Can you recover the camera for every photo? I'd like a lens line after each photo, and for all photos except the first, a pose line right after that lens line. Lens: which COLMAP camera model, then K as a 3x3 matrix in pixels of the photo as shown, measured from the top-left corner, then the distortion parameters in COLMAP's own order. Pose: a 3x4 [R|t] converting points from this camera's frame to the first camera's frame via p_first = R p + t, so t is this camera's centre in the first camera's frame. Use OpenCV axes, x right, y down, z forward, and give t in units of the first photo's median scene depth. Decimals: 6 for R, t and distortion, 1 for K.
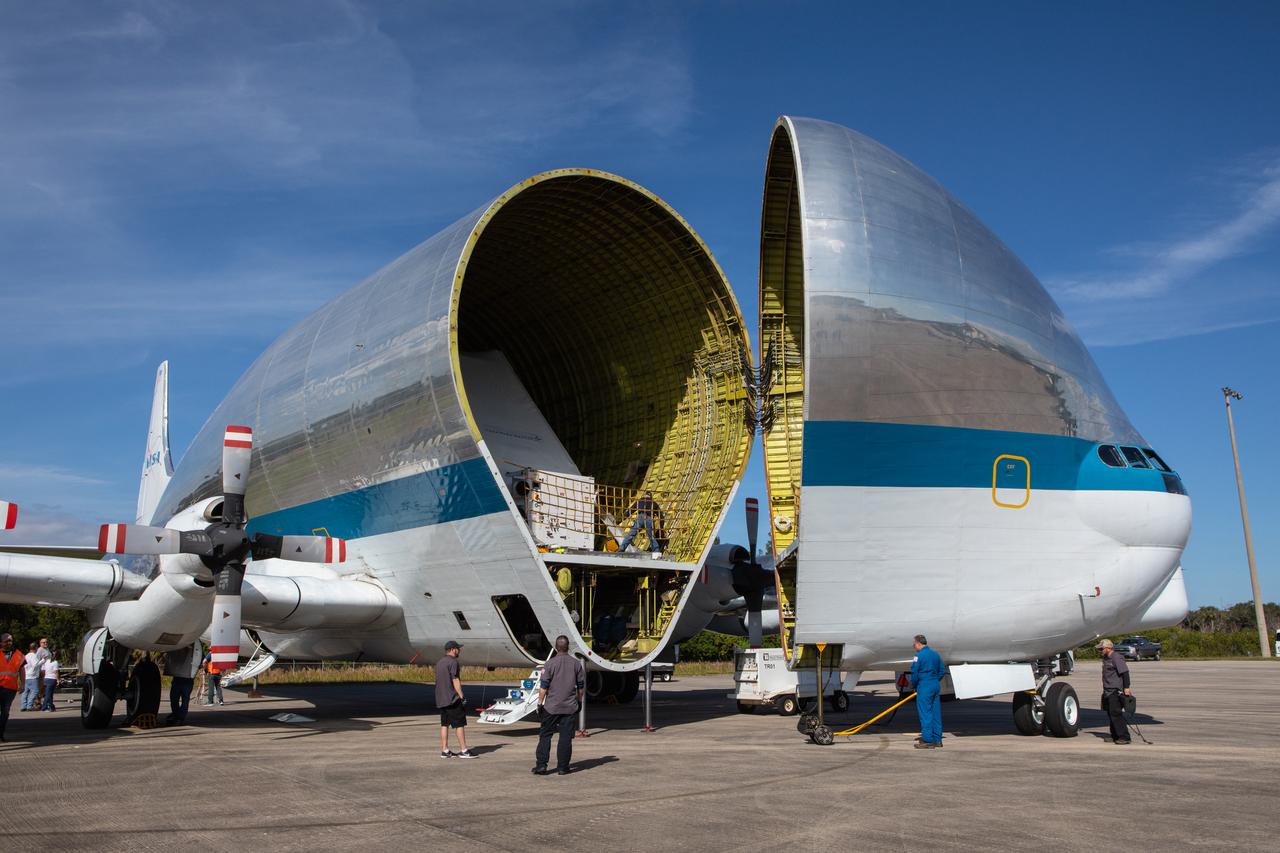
lens RADIAL K [[995.2, 0, 632.6], [0, 995.2, 427.4], [0, 0, 1]] dist [-0.075173, 0.021586]
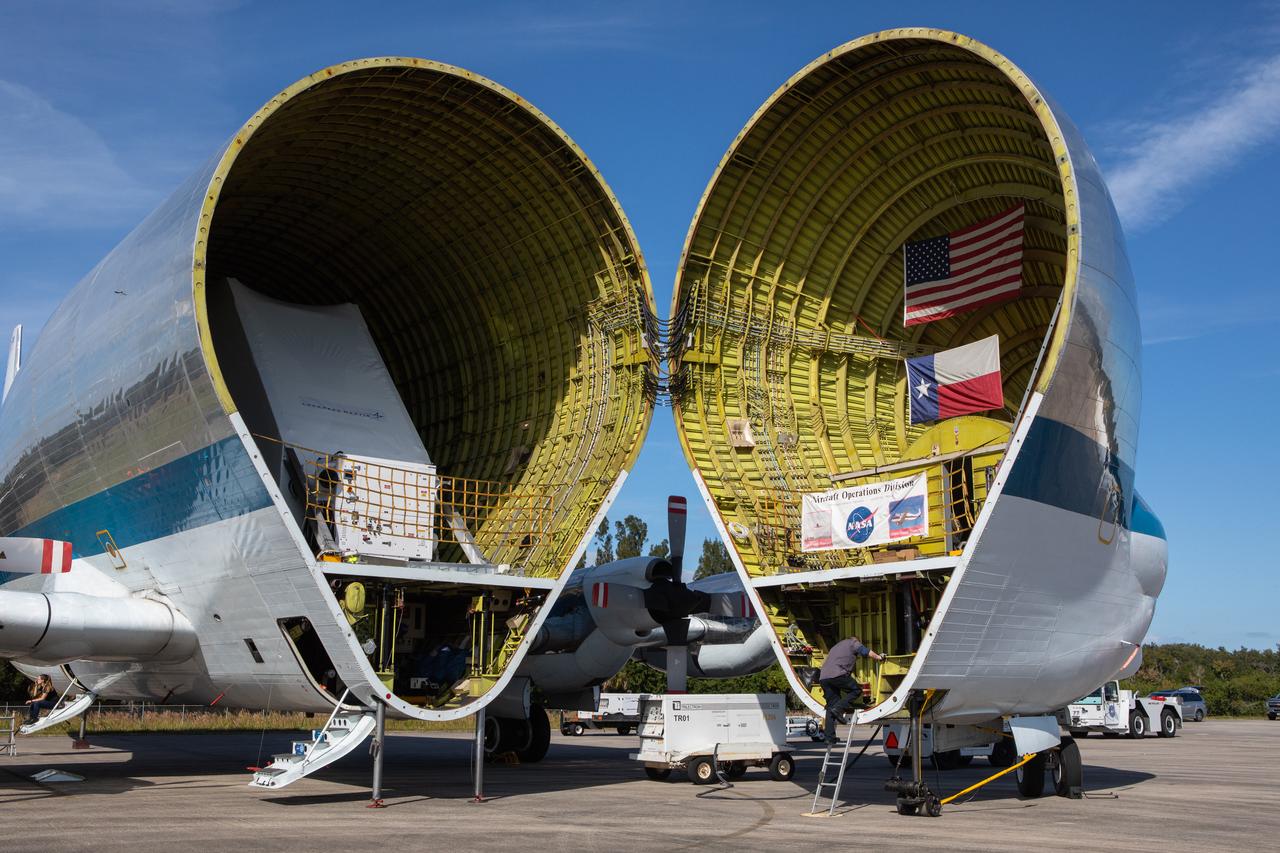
lens RADIAL K [[1234.6, 0, 637.1], [0, 1234.6, 422.2], [0, 0, 1]] dist [-0.042913, 0.000000]
pose [[0.998599, 0.001964, -0.052878, 0.161891], [-0.001759, 0.999991, 0.003927, 0.012704], [0.052885, -0.003829, 0.998593, 0.063270]]
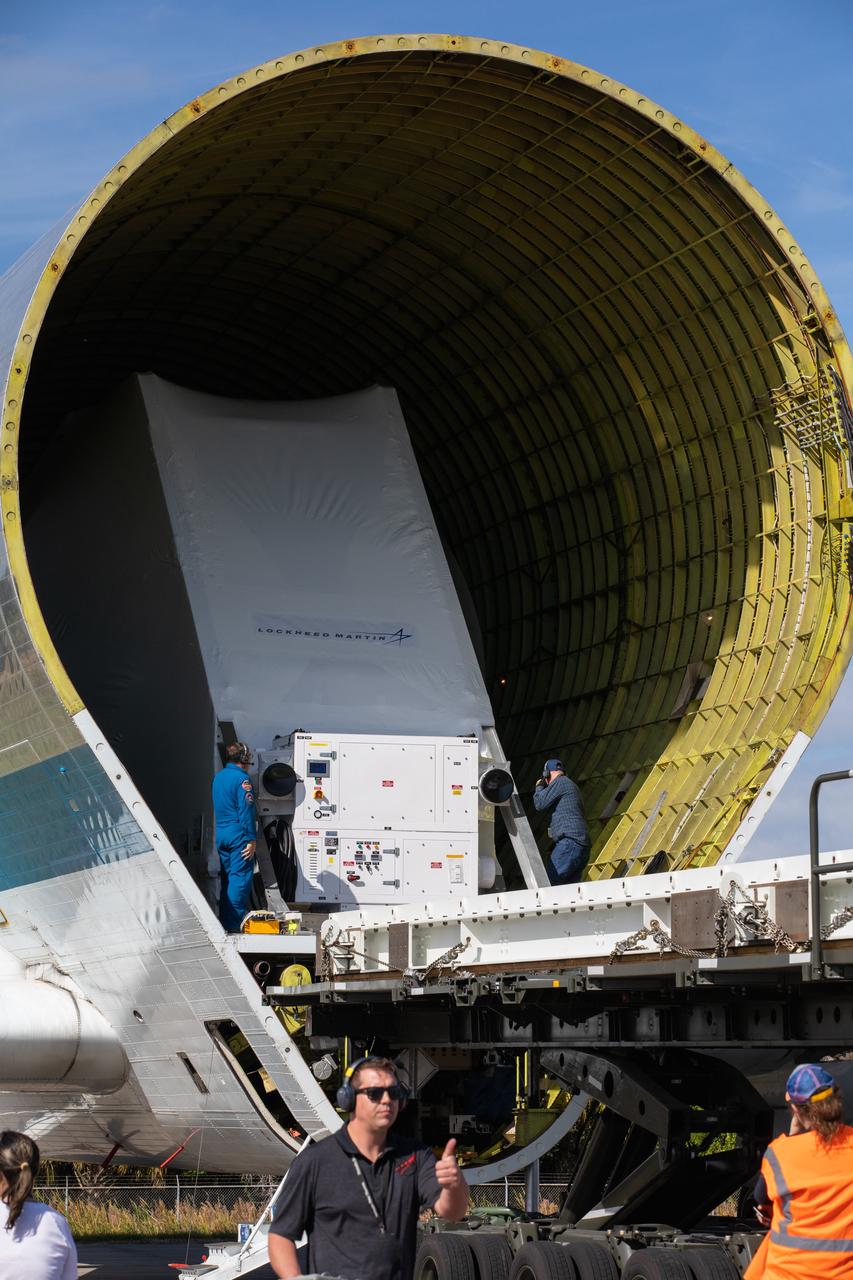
lens RADIAL K [[4569.8, 0, 426.2], [0, 4569.8, 645.8], [0, 0, 1]] dist [0.281024, 0.000000]
pose [[0.907013, -0.038329, -0.419354, 0.745763], [0.086335, 0.991621, 0.096097, -0.174176], [0.412157, -0.123366, 0.902722, -0.749475]]
